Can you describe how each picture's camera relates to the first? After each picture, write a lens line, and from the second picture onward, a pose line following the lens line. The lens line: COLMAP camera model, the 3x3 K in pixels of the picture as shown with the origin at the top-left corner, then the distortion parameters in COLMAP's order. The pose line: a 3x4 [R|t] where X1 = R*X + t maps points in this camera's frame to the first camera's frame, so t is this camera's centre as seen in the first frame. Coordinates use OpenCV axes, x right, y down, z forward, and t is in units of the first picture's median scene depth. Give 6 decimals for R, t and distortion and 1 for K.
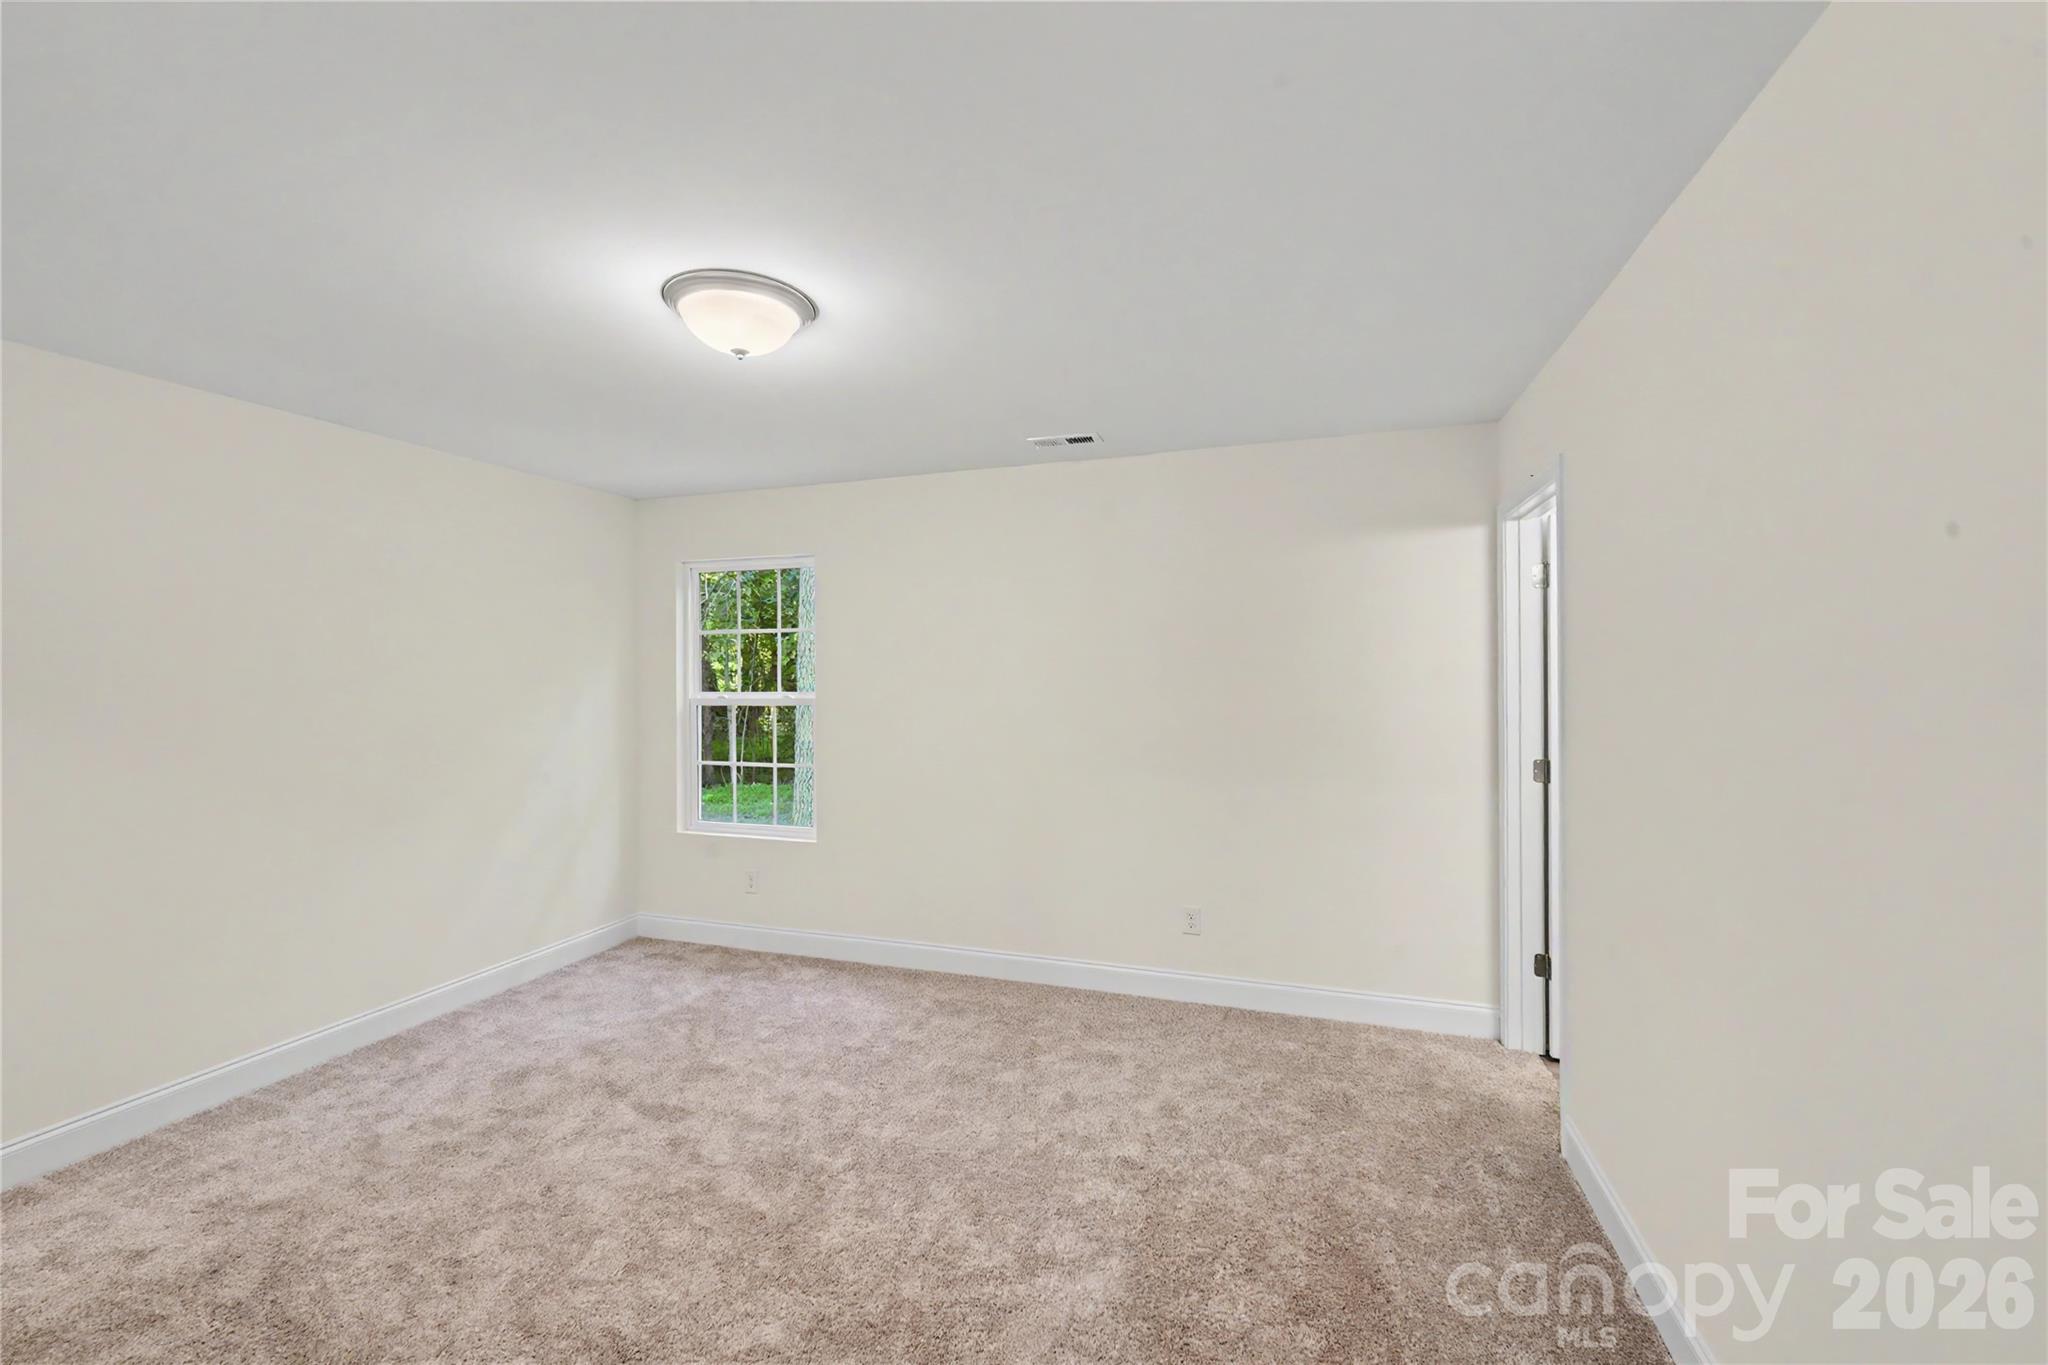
lens RADIAL K [[829.0, 0, 1020.8], [0, 829.0, 673.5], [0, 0, 1]] dist [-0.000116, -0.001197]
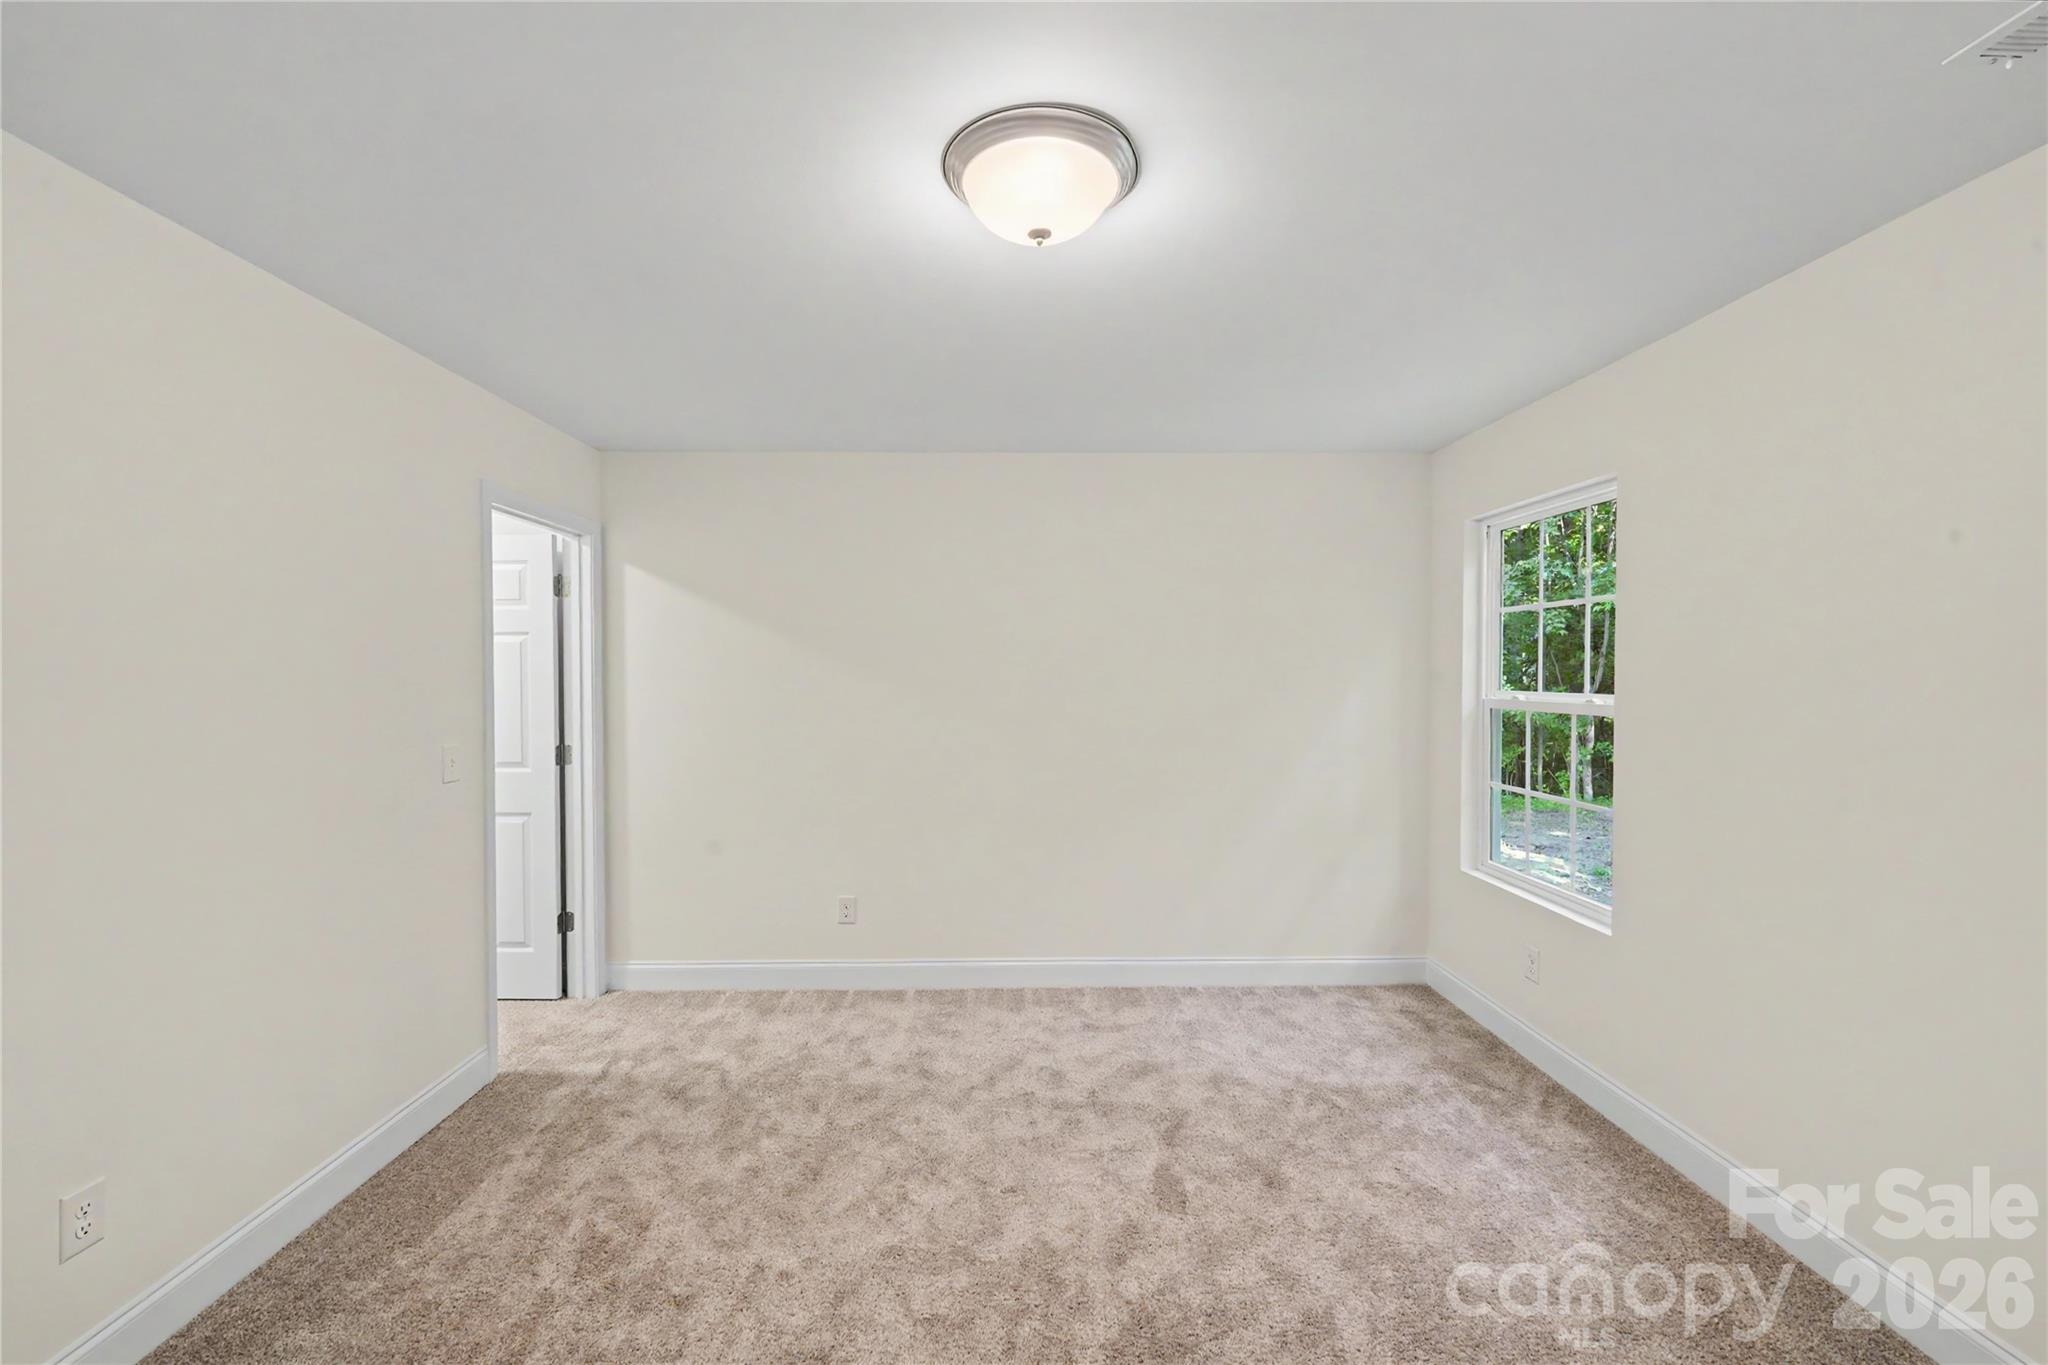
lens RADIAL K [[829.0, 0, 1021.8], [0, 829.0, 687.8], [0, 0, 1]] dist [-0.000116, -0.001197]
pose [[0.336345, 0.025107, -0.941404, 0.231325], [-0.002214, 0.999663, 0.025870, 0.001277], [0.941736, -0.006617, 0.336287, 0.458232]]
